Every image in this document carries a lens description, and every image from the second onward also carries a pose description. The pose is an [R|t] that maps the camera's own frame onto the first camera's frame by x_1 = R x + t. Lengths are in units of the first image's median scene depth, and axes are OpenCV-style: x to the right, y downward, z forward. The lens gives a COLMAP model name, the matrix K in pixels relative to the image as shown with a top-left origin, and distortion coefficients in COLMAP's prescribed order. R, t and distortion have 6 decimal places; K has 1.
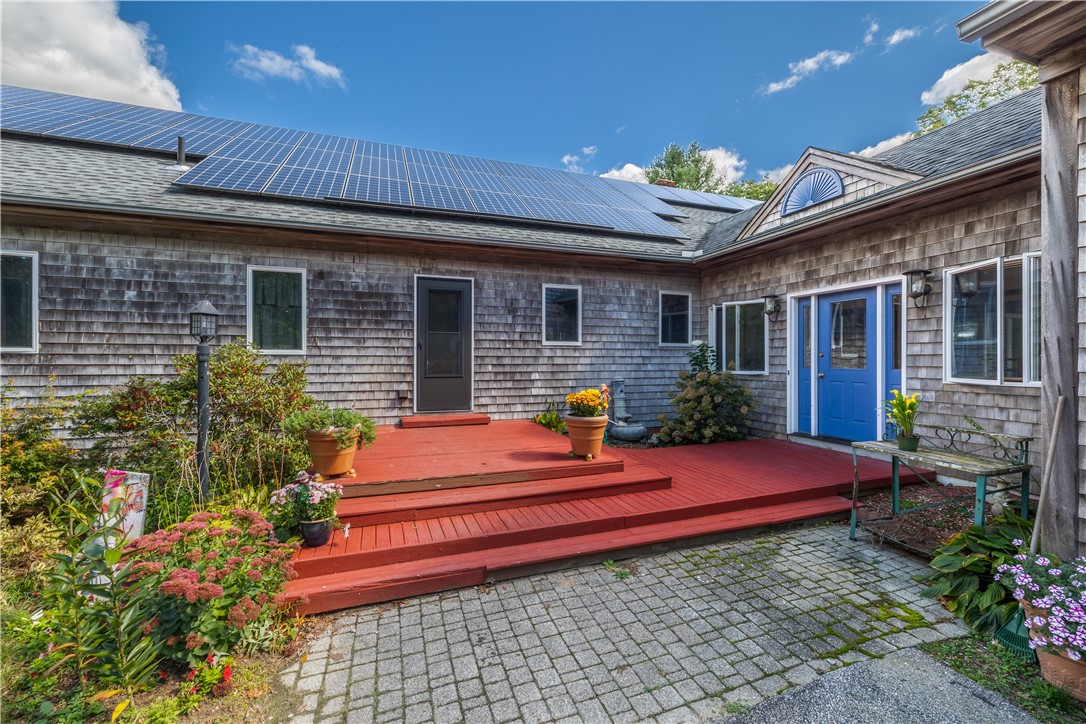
lens RADIAL K [[441.6, 0, 543.0], [0, 441.6, 362.0], [0, 0, 1]] dist [-0.035937, -0.000134]
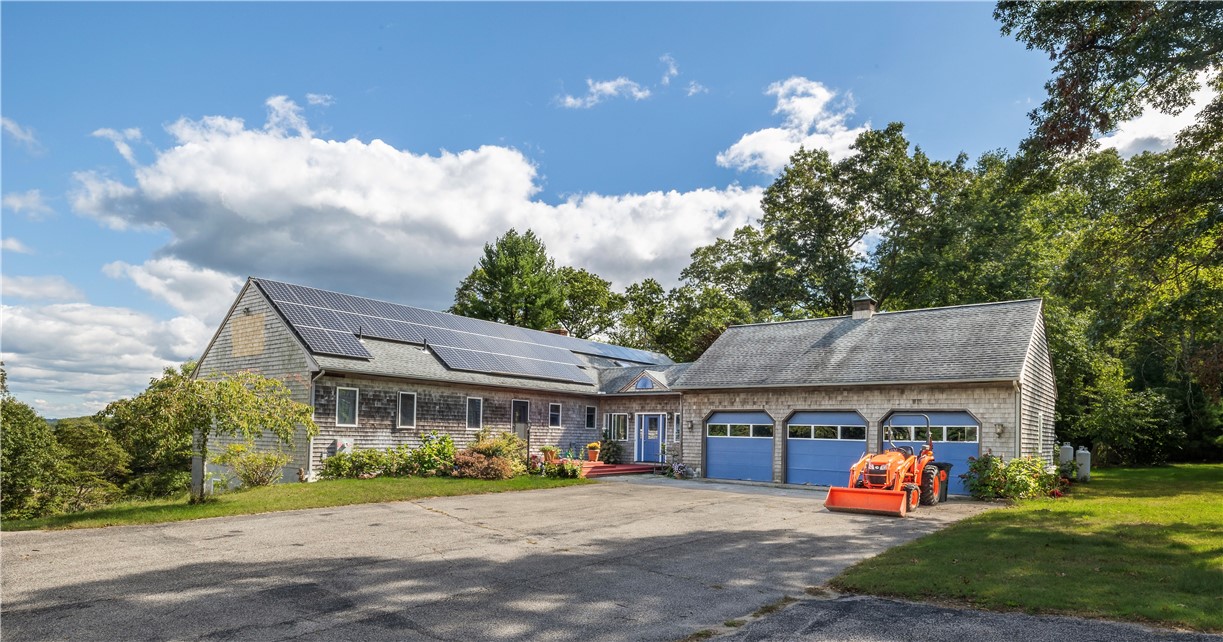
lens RADIAL K [[691.7, 0, 611.5], [0, 691.7, 321.0], [0, 0, 1]] dist [-0.002227, -0.000151]
pose [[0.834996, 0.102795, 0.540569, -2.092517], [-0.020587, 0.987544, -0.155991, -0.036994], [-0.549871, 0.119123, 0.826711, -2.753814]]
